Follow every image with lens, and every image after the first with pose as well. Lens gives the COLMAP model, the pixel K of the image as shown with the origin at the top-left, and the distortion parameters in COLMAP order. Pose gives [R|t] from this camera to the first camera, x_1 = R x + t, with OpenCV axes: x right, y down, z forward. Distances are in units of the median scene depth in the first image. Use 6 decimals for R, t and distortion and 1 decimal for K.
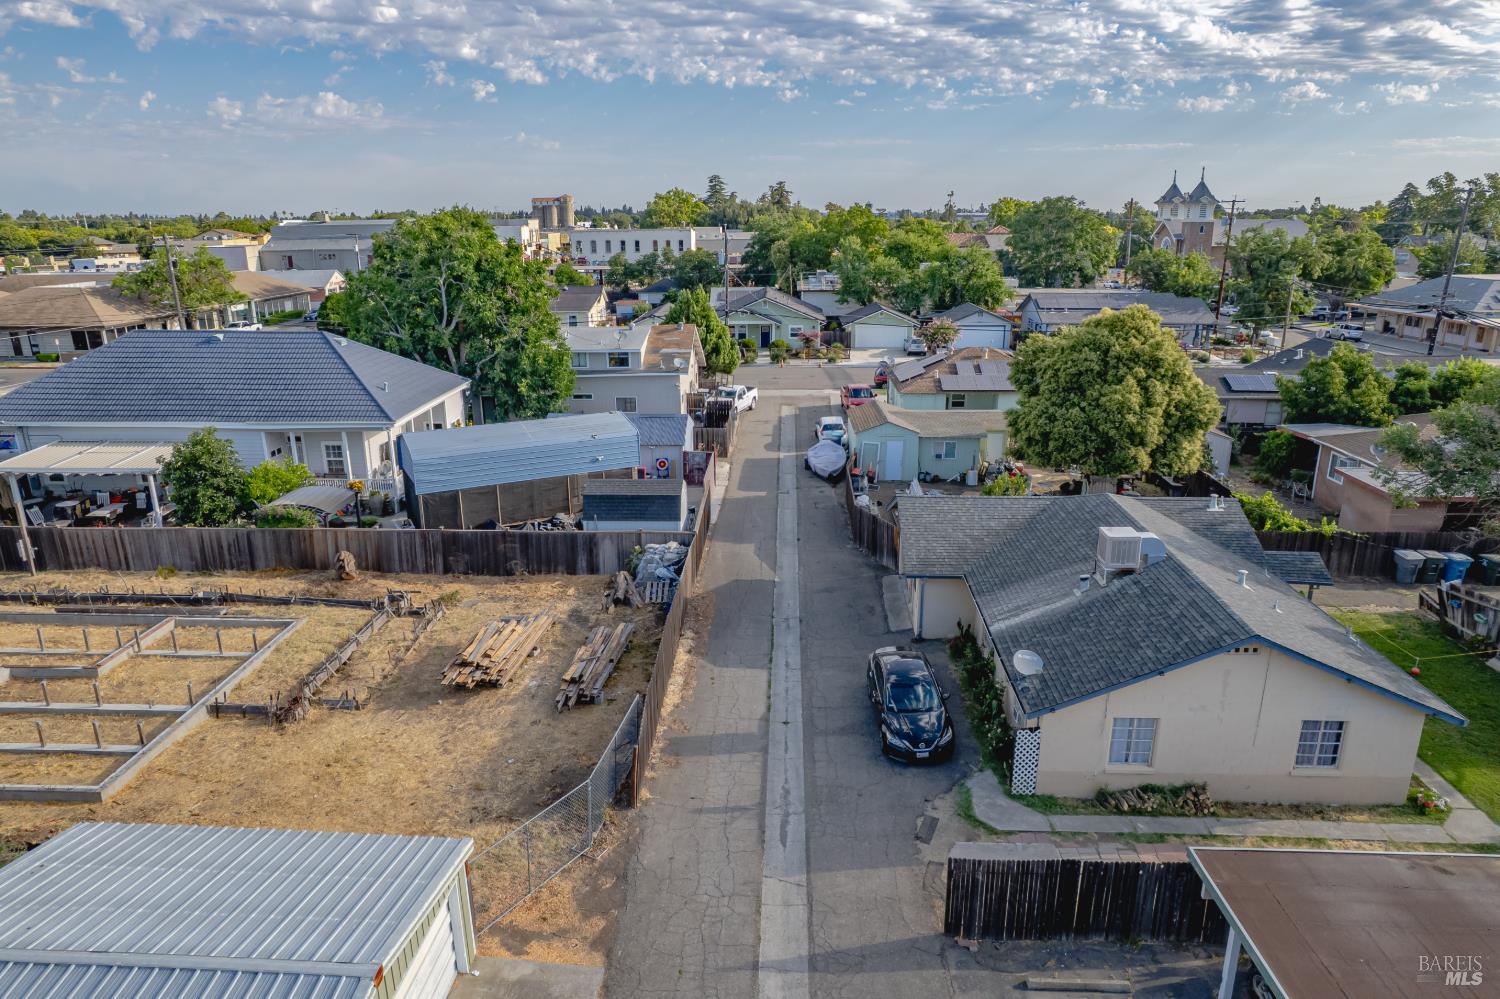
lens RADIAL K [[963.6, 0, 736.2], [0, 963.6, 499.6], [0, 0, 1]] dist [-0.087954, 0.075897]
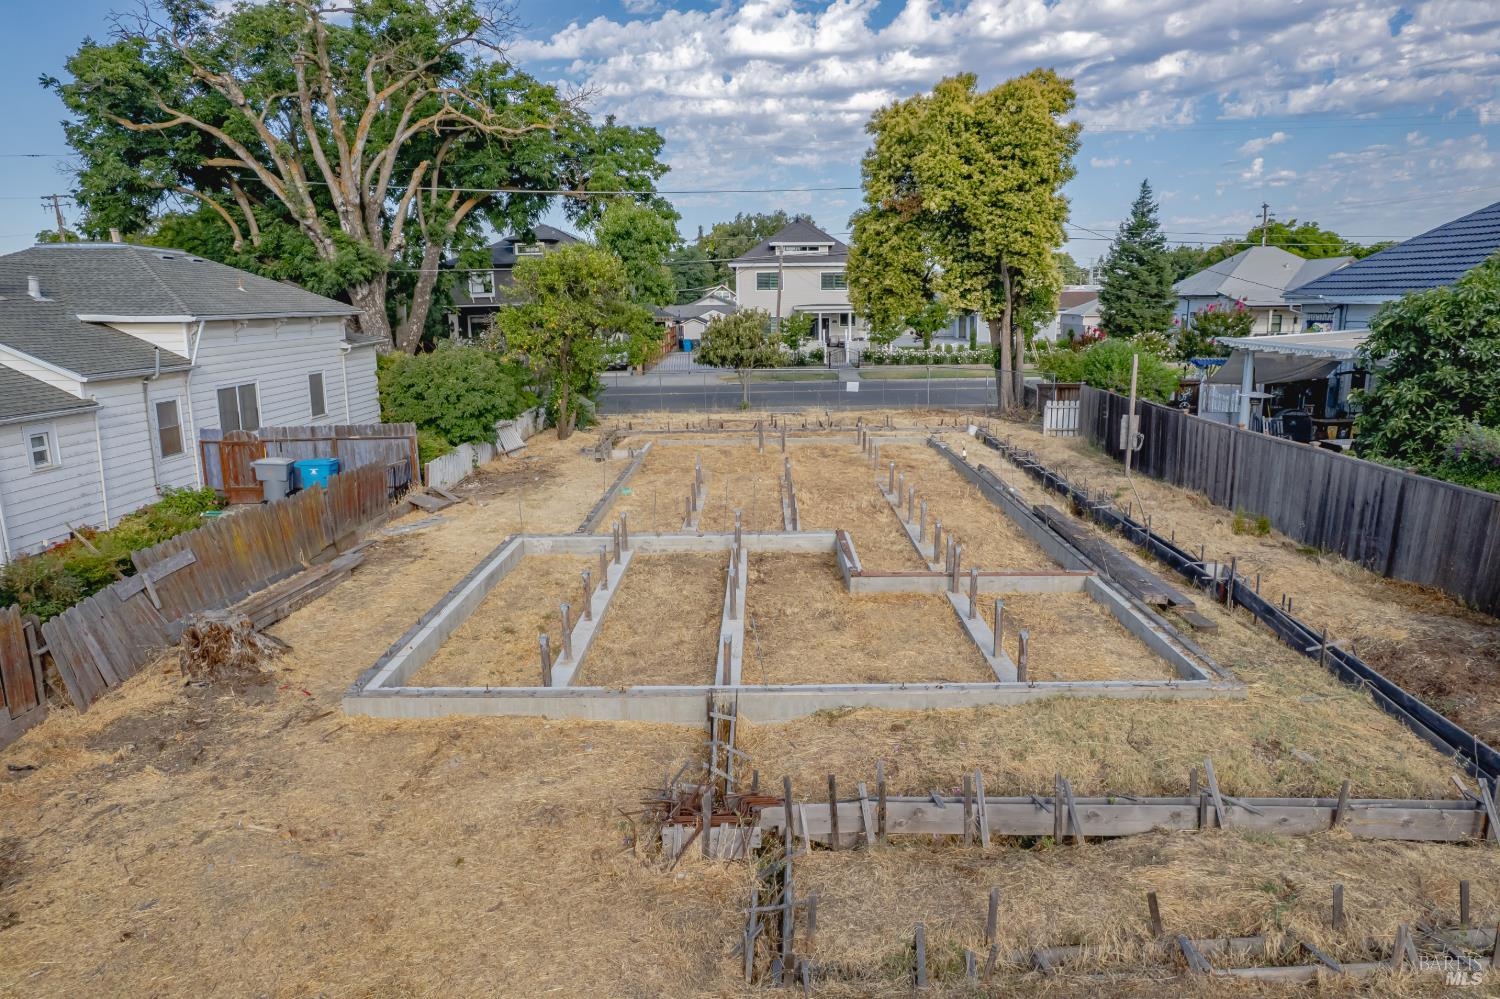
lens RADIAL K [[963.6, 0, 736.2], [0, 963.6, 499.6], [0, 0, 1]] dist [-0.087954, 0.075897]
pose [[0.027815, 0.215070, -0.976202, -0.142474], [-0.278610, 0.939549, 0.199057, 0.043764], [0.960002, 0.266443, 0.086054, 0.743179]]
